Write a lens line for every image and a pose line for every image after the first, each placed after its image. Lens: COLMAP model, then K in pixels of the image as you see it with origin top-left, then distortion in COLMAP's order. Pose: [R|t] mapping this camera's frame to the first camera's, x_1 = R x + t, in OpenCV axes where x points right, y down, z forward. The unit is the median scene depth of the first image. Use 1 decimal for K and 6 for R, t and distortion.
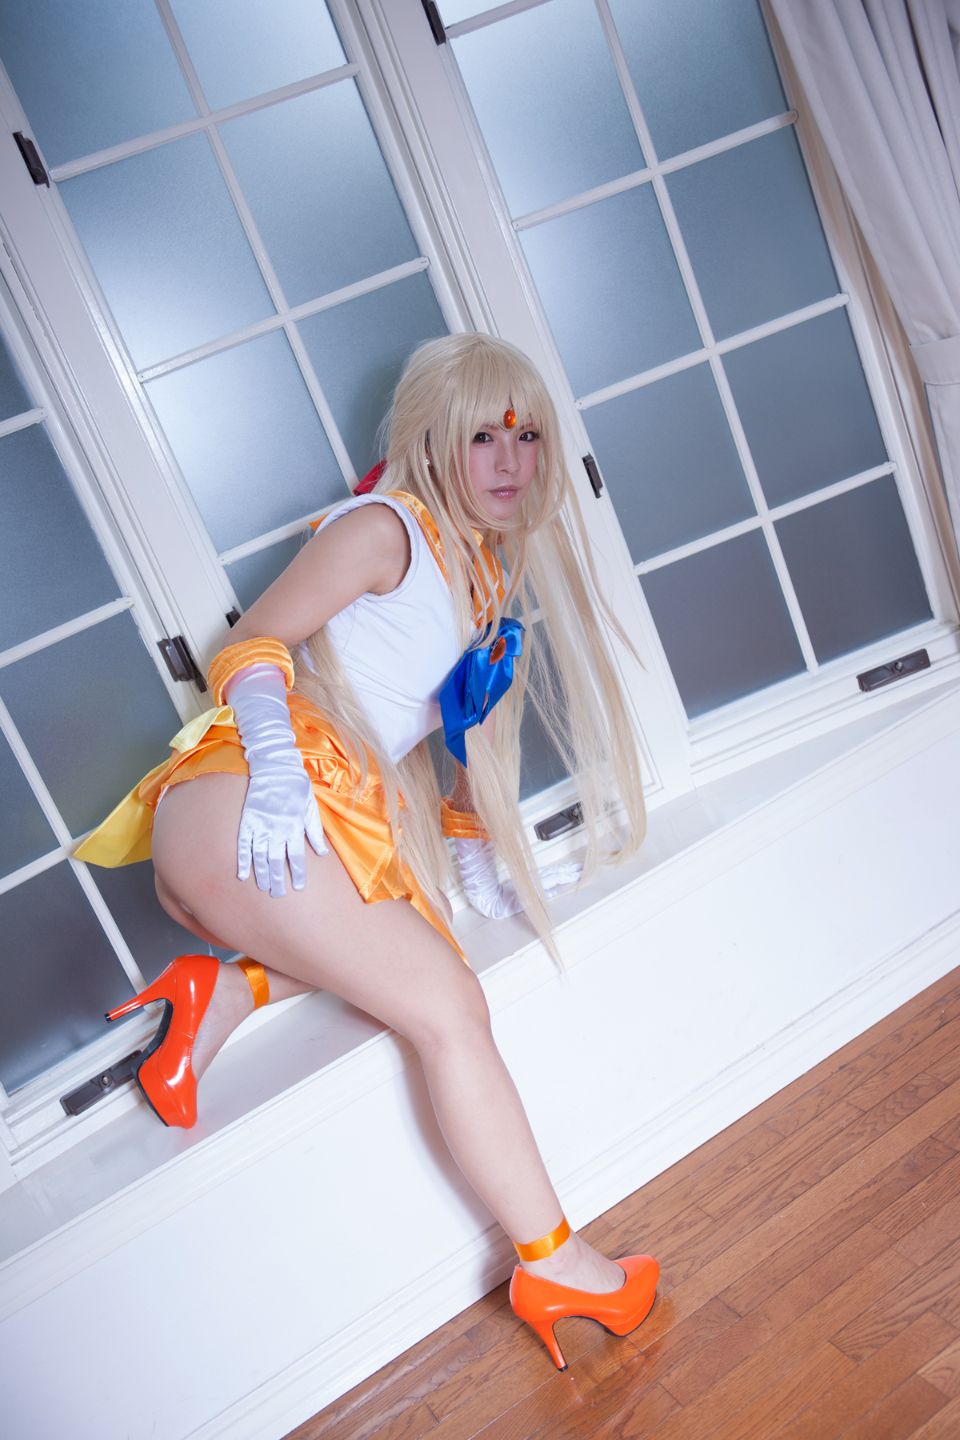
lens RADIAL K [[1379.4, 0, 475.0], [0, 1379.4, 721.9], [0, 0, 1]] dist [-0.043471, 0.084699]
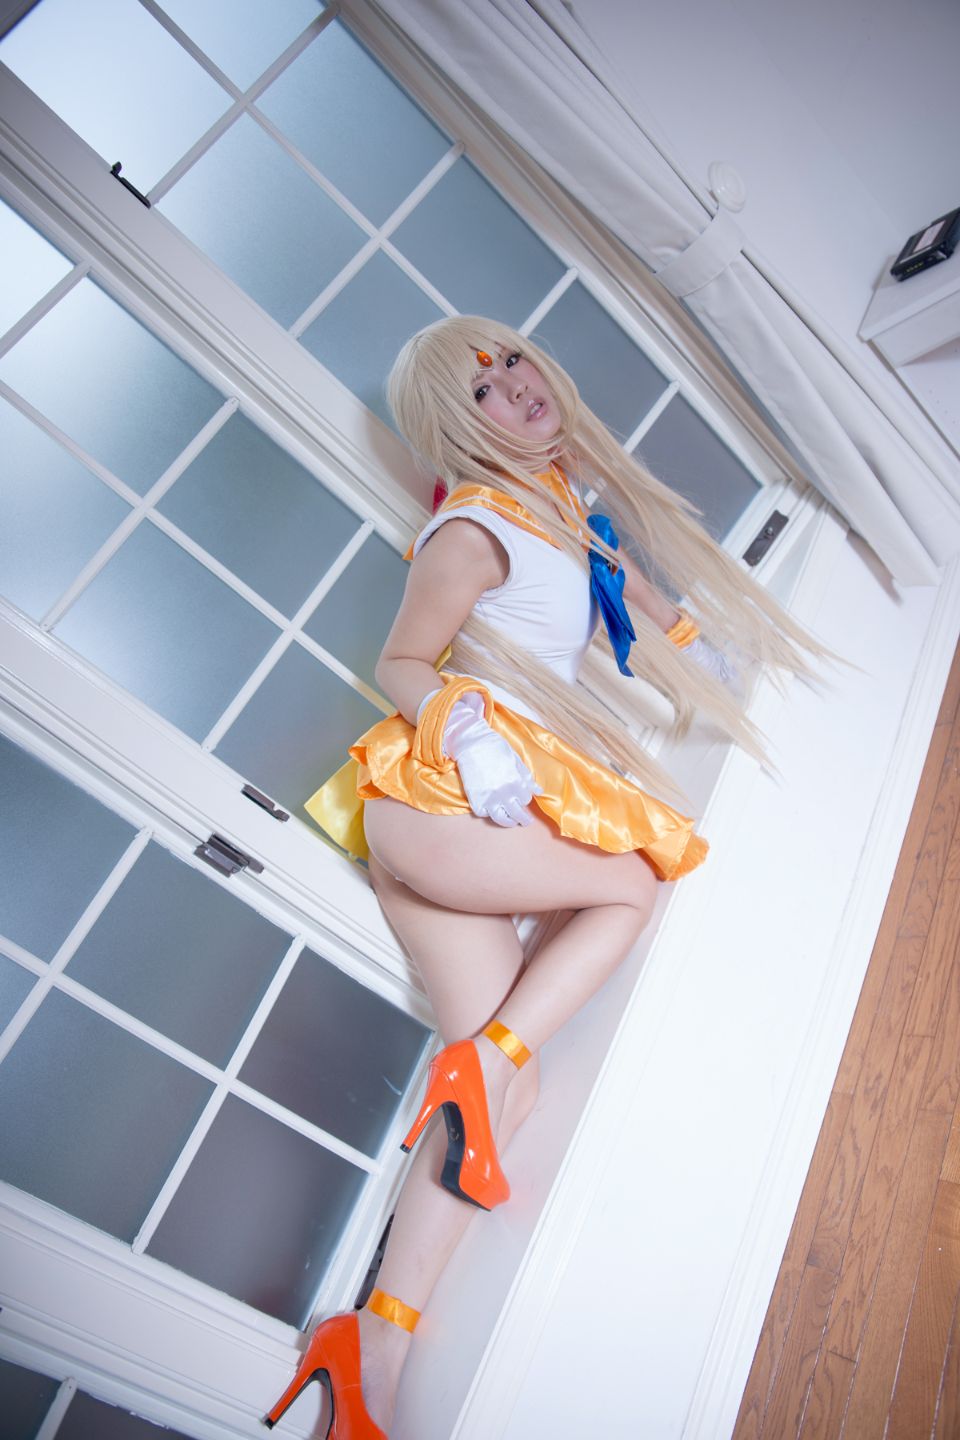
lens RADIAL K [[981.3, 0, 474.2], [0, 981.3, 720.0], [0, 0, 1]] dist [-0.108608, 0.084679]
pose [[0.848523, -0.505240, 0.157295, -0.121076], [0.510654, 0.859759, 0.006880, -0.041469], [-0.138711, 0.074486, 0.987528, 0.278153]]
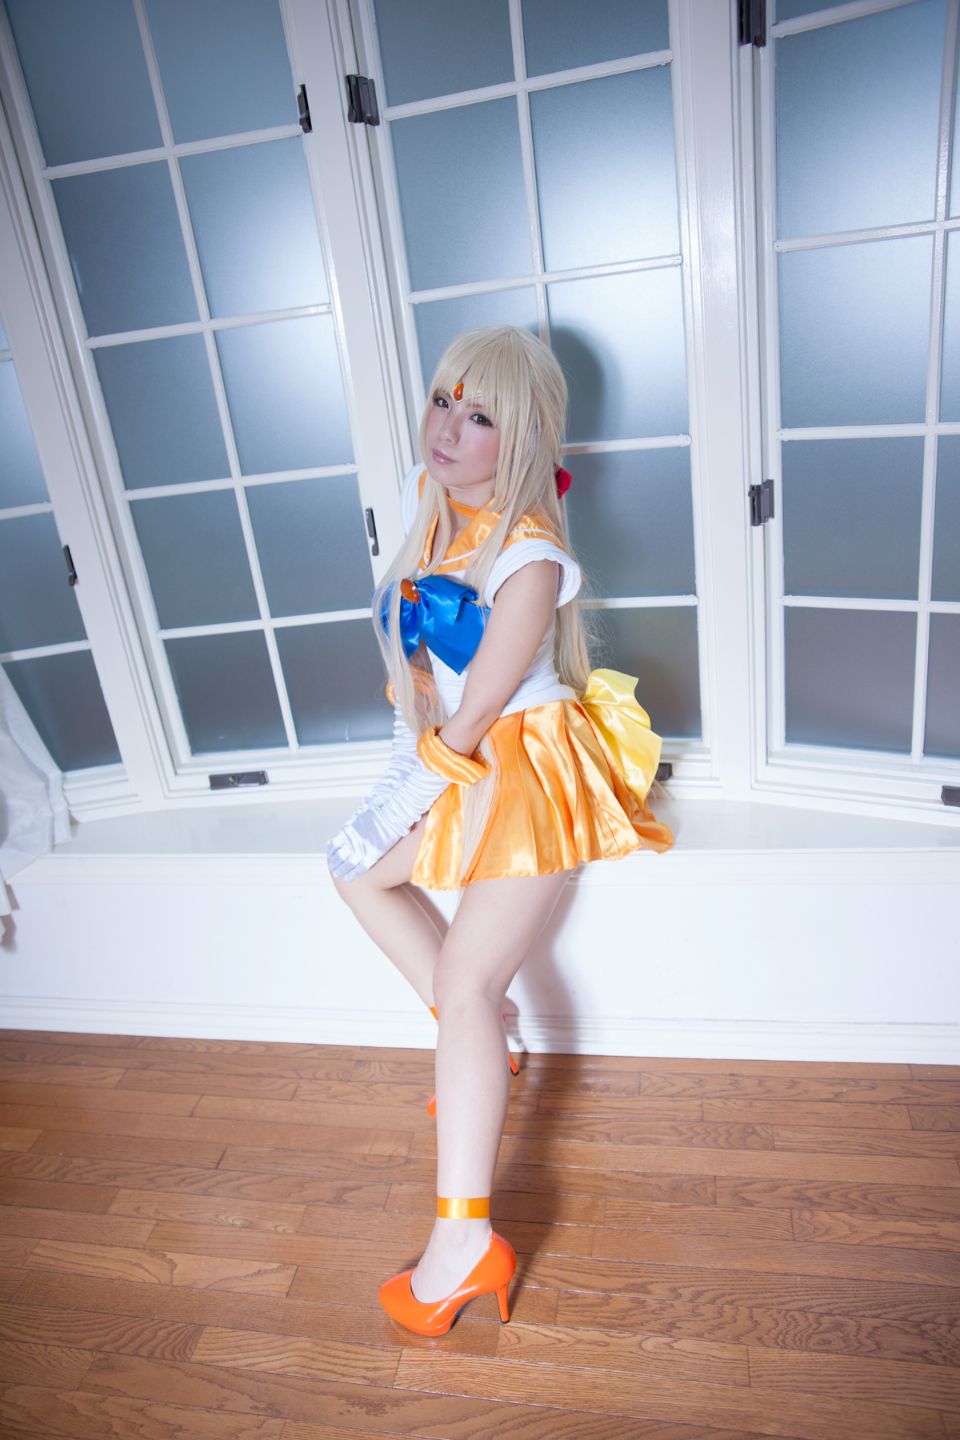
lens RADIAL K [[981.3, 0, 474.2], [0, 981.3, 720.0], [0, 0, 1]] dist [-0.108608, 0.084679]
pose [[0.774066, 0.465836, -0.428741, 0.331252], [-0.343391, 0.877858, 0.333839, -0.220041], [0.531887, -0.111188, 0.839484, 0.260517]]
